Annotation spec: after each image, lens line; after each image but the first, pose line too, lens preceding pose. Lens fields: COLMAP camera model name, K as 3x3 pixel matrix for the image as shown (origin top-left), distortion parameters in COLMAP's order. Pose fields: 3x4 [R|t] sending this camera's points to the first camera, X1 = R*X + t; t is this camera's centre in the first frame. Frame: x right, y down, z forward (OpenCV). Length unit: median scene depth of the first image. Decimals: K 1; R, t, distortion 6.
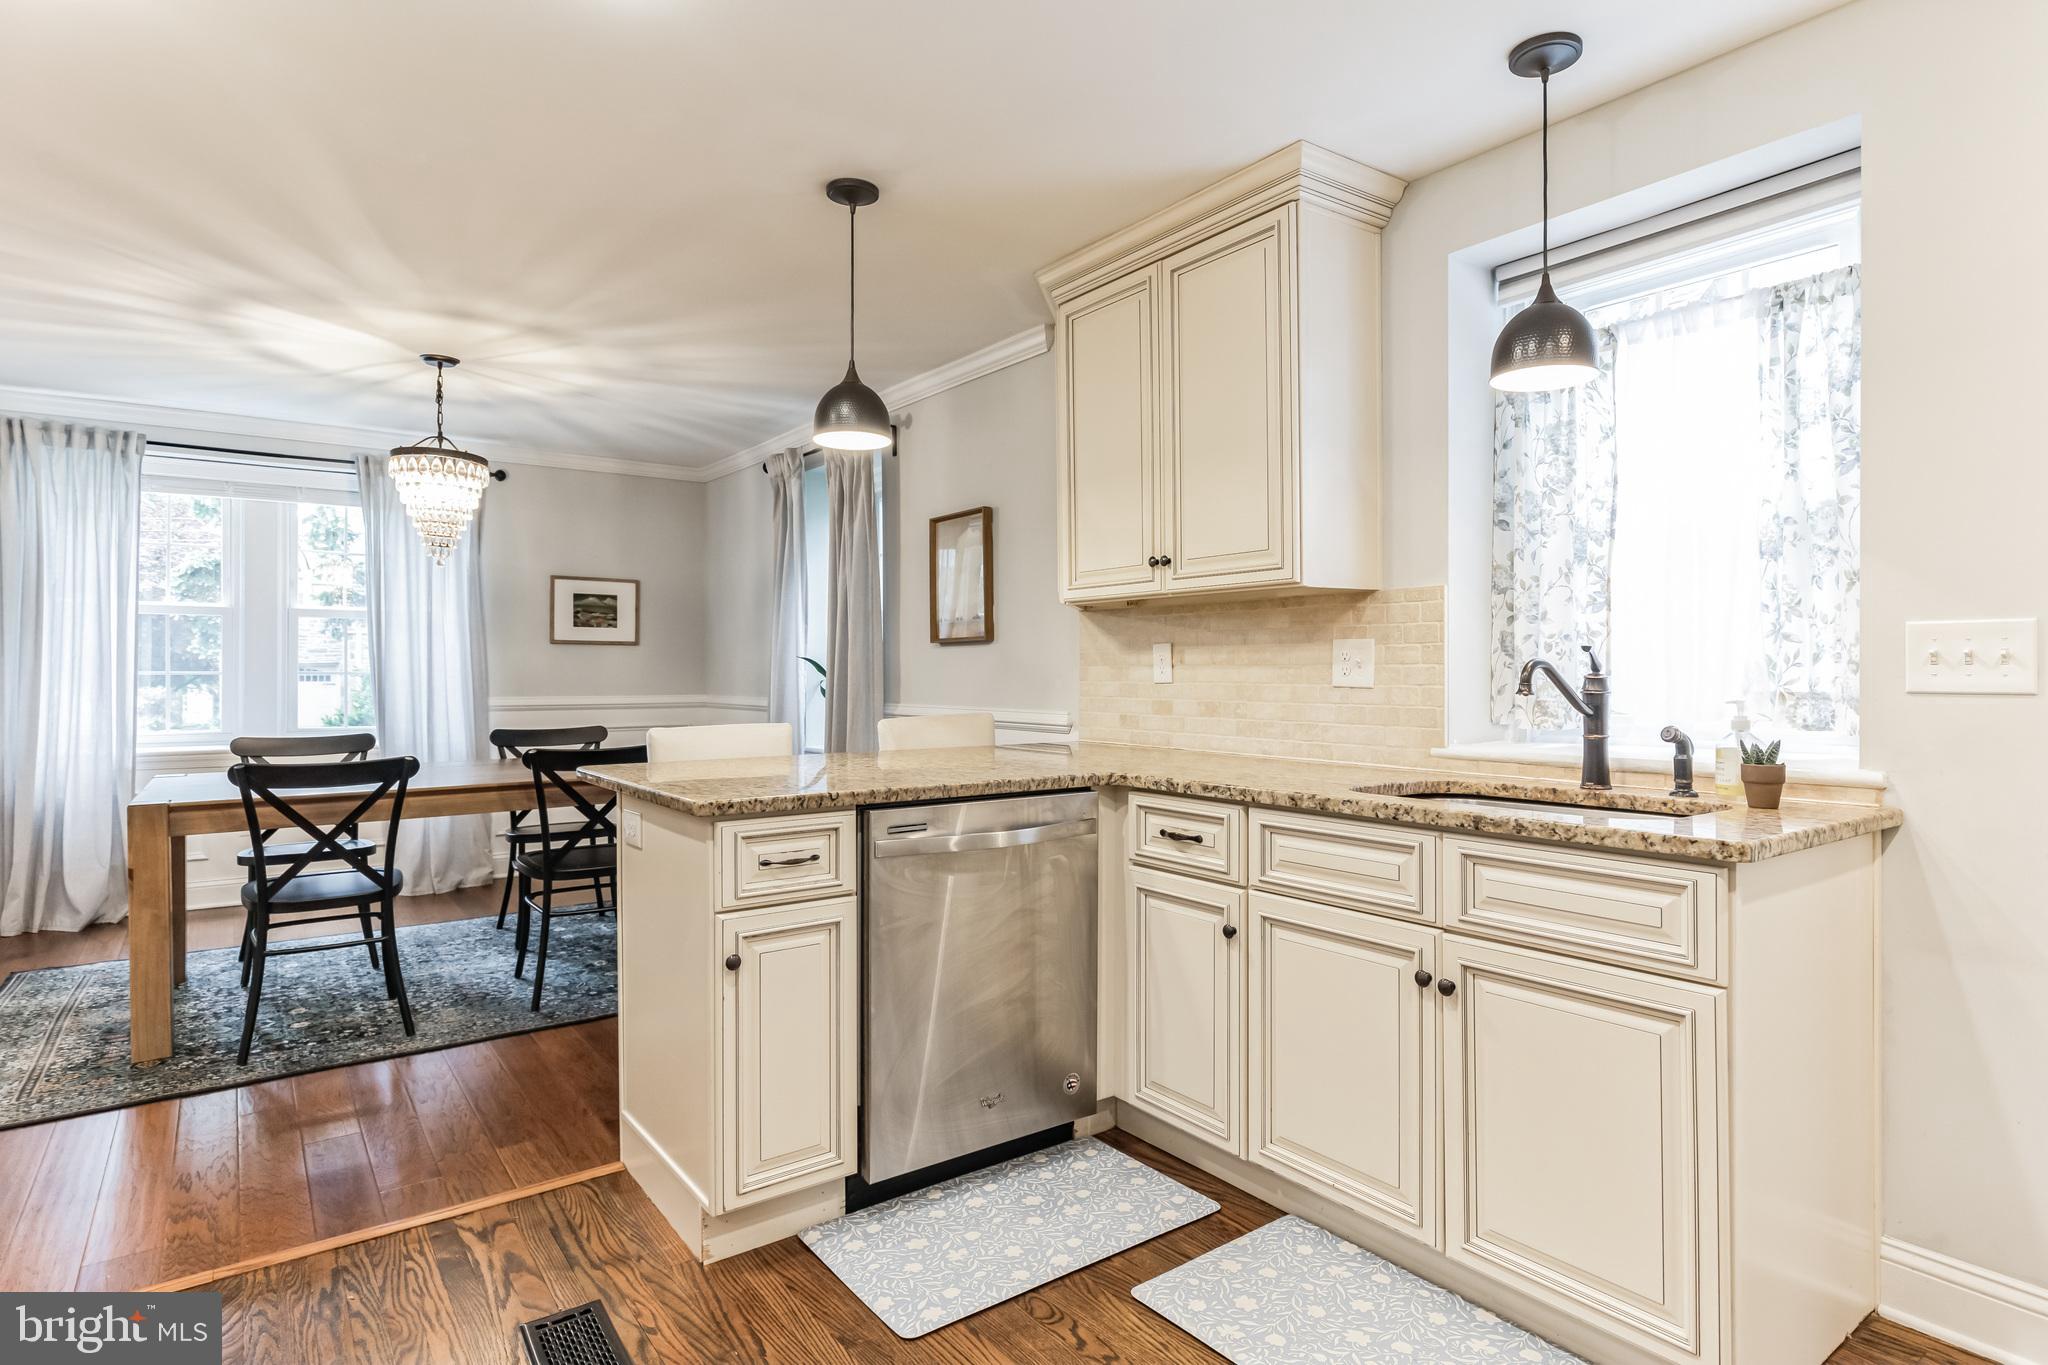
lens RADIAL K [[1108.3, 0, 1028.0], [0, 1108.3, 671.7], [0, 0, 1]] dist [0.014358, -0.000549]
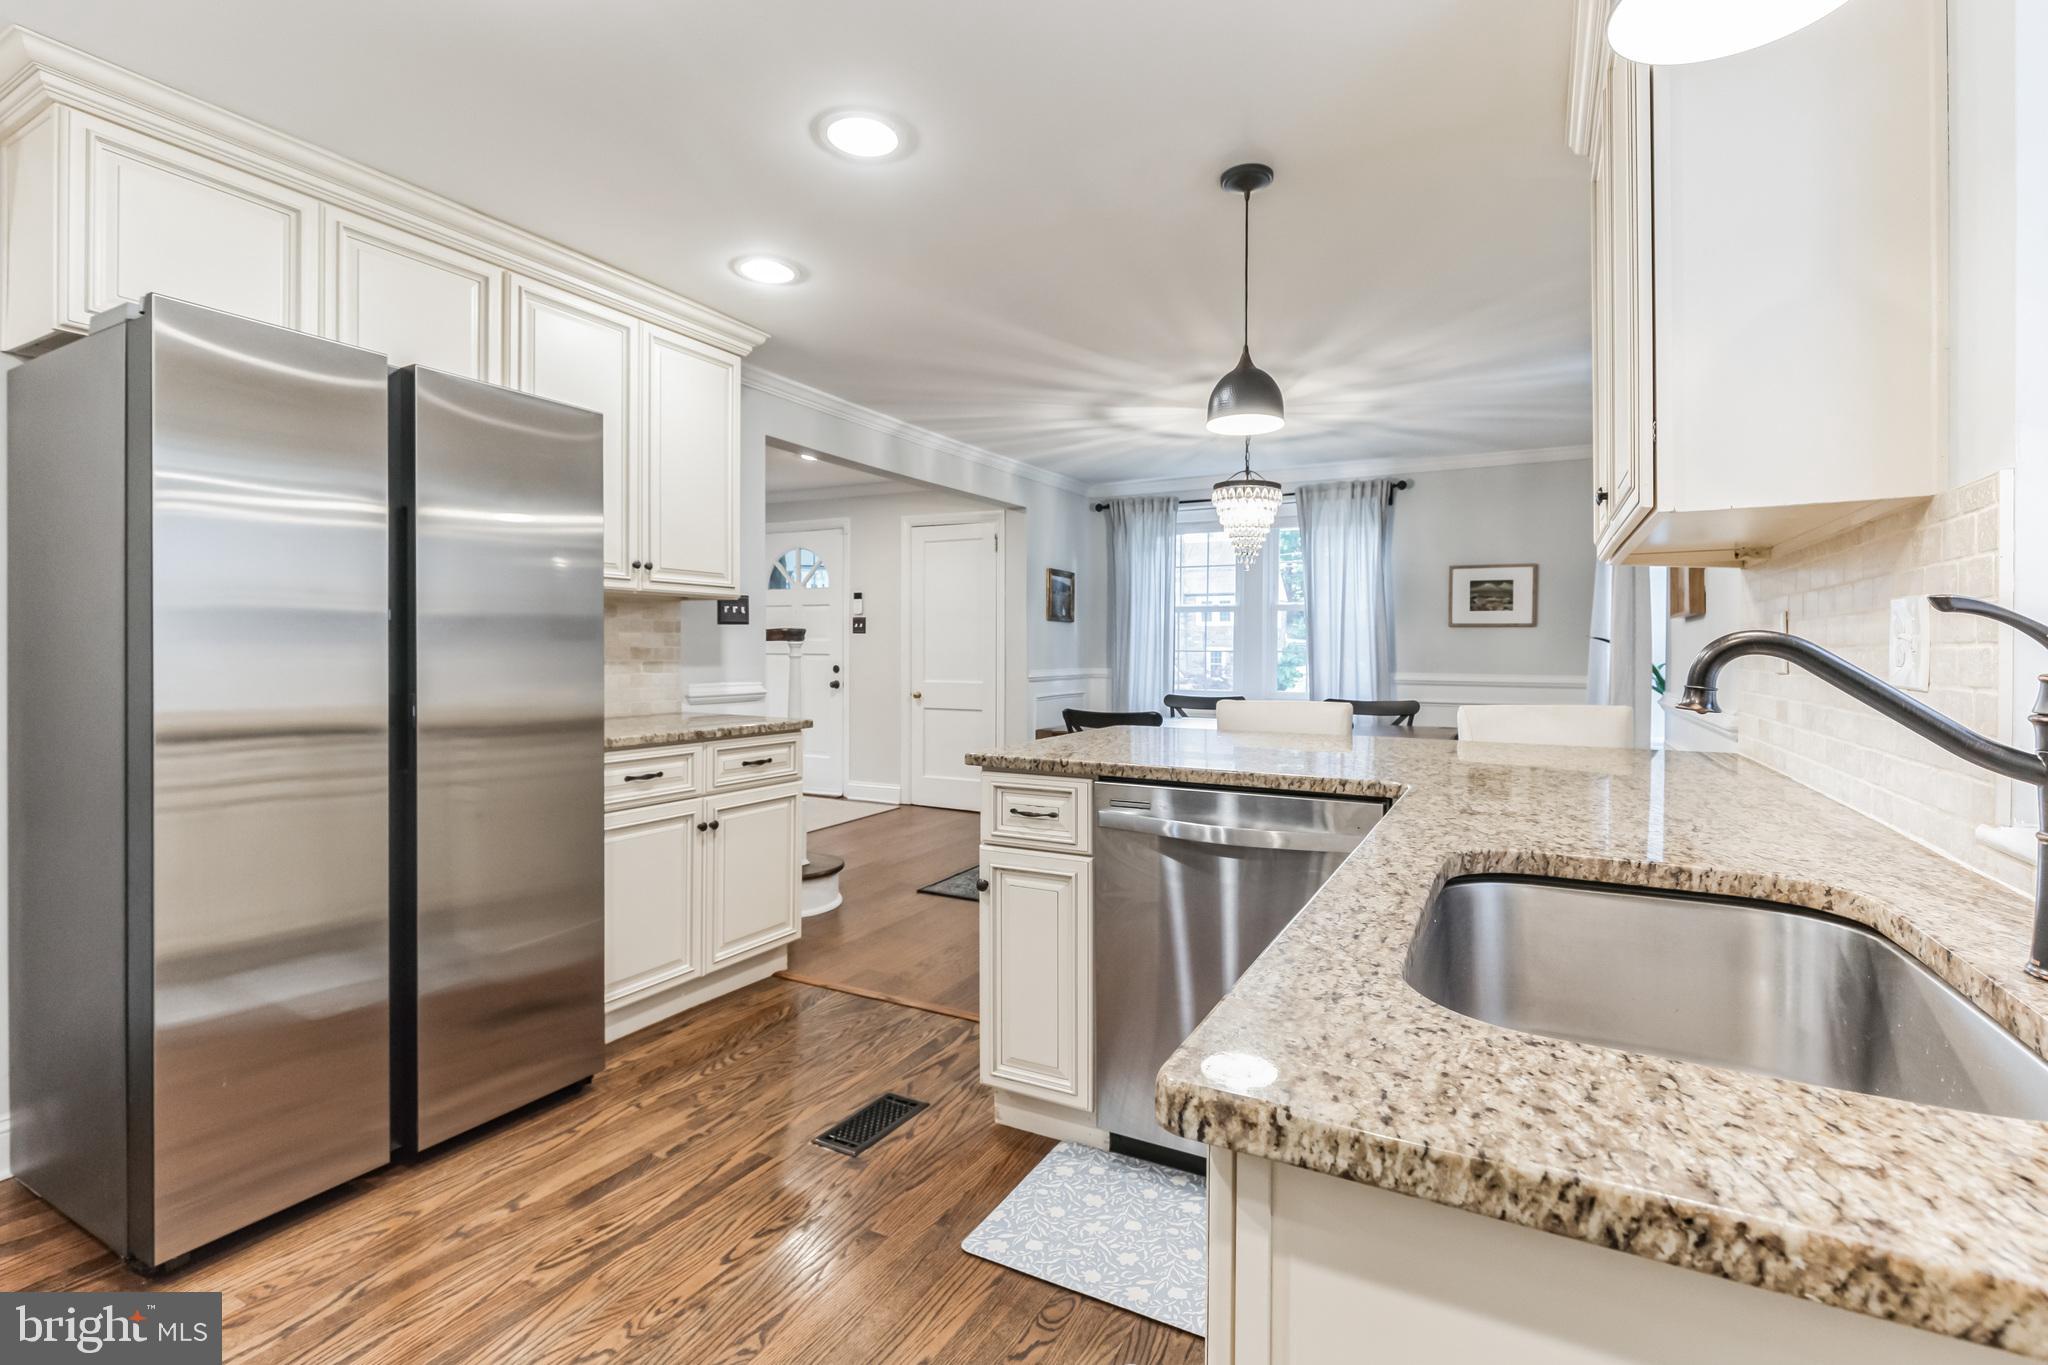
lens RADIAL K [[940.1, 0, 1049.0], [0, 940.1, 655.0], [0, 0, 1]] dist [0.001782, -0.001115]
pose [[0.432028, 0.009748, -0.901807, 0.457730], [-0.006334, 0.999950, 0.007774, -0.002531], [0.901838, 0.002354, 0.432068, 0.395014]]
